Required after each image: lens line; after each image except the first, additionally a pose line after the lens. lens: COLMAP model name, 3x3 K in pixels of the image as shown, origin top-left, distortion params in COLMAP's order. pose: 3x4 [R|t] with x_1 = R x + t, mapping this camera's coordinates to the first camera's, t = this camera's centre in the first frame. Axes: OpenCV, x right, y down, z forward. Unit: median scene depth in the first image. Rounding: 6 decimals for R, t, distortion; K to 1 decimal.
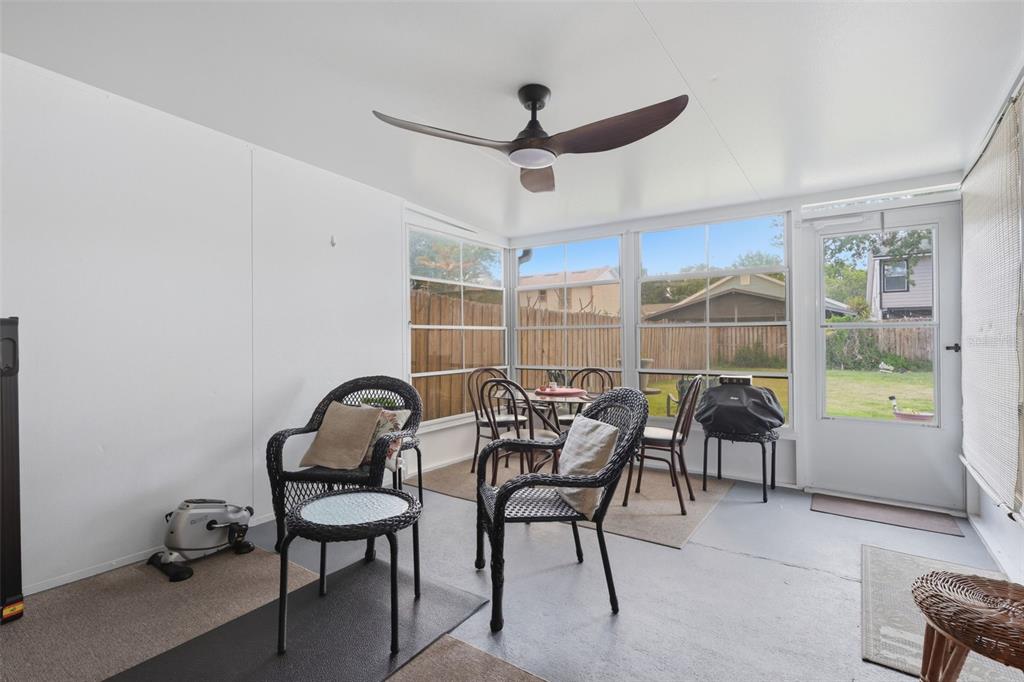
lens RADIAL K [[478.0, 0, 512.0], [0, 478.0, 341.0], [0, 0, 1]] dist [0.000705, -0.000045]
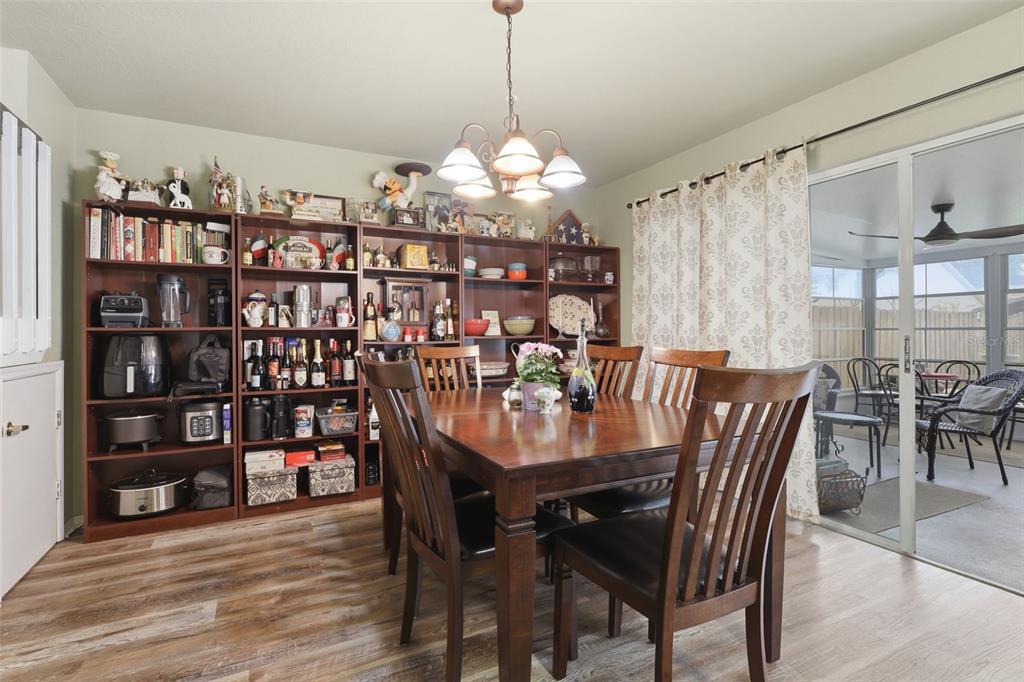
lens RADIAL K [[482.9, 0, 511.4], [0, 482.9, 330.9], [0, 0, 1]] dist [-0.001762, 0.000175]
pose [[0.882404, 0.004796, -0.470467, -0.430905], [-0.005746, 0.999983, -0.000583, -0.023100], [0.470457, 0.003218, 0.882417, -1.123677]]
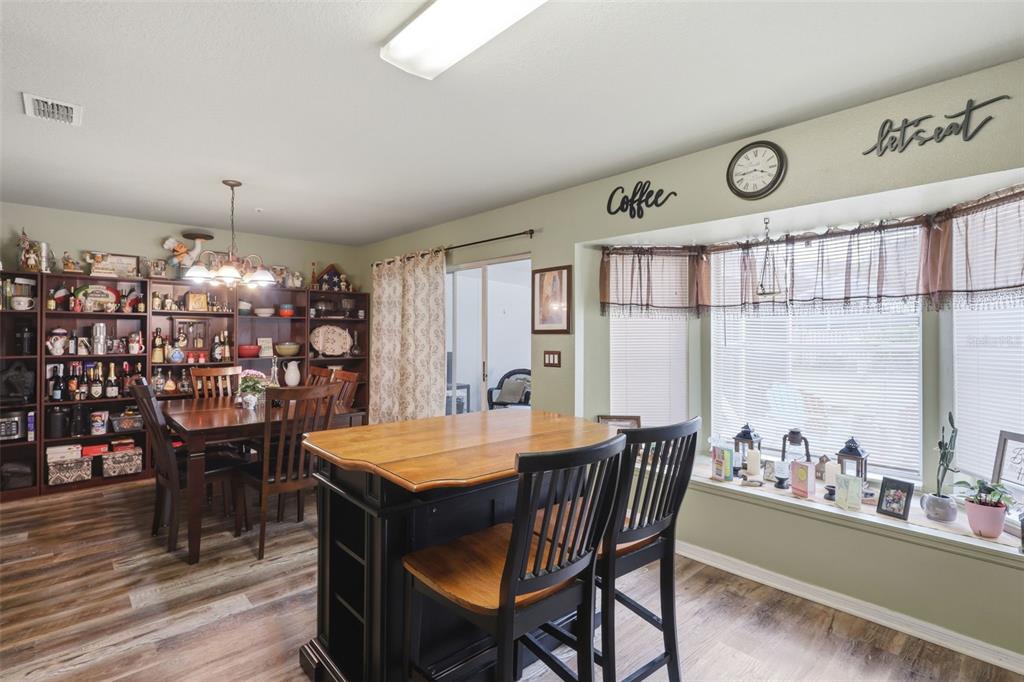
lens RADIAL K [[480.0, 0, 501.5], [0, 480.0, 330.6], [0, 0, 1]] dist [0.000442, 0.000964]
pose [[0.975506, 0.011743, -0.219658, 0.162763], [-0.014393, 0.999842, -0.010472, -0.102388], [0.219500, 0.013377, 0.975521, -1.548256]]
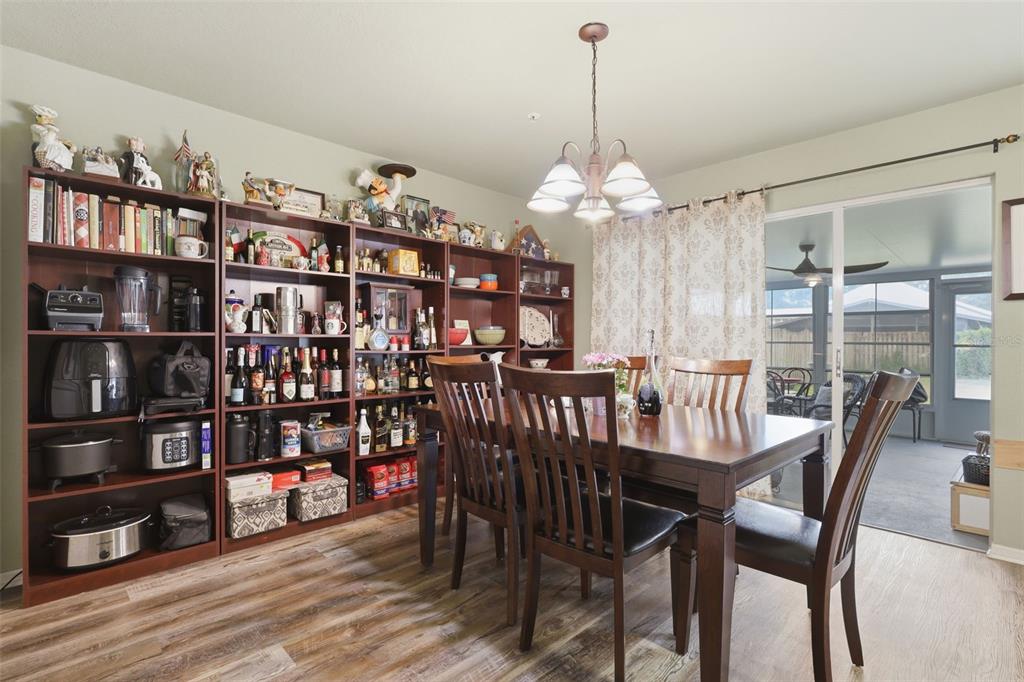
lens RADIAL K [[478.0, 0, 512.0], [0, 478.0, 341.0], [0, 0, 1]] dist [0.000705, -0.000045]
pose [[0.981029, 0.016343, -0.193172, -0.721245], [-0.017215, 0.999848, -0.002836, -0.020245], [0.193097, 0.006108, 0.981161, -1.243602]]
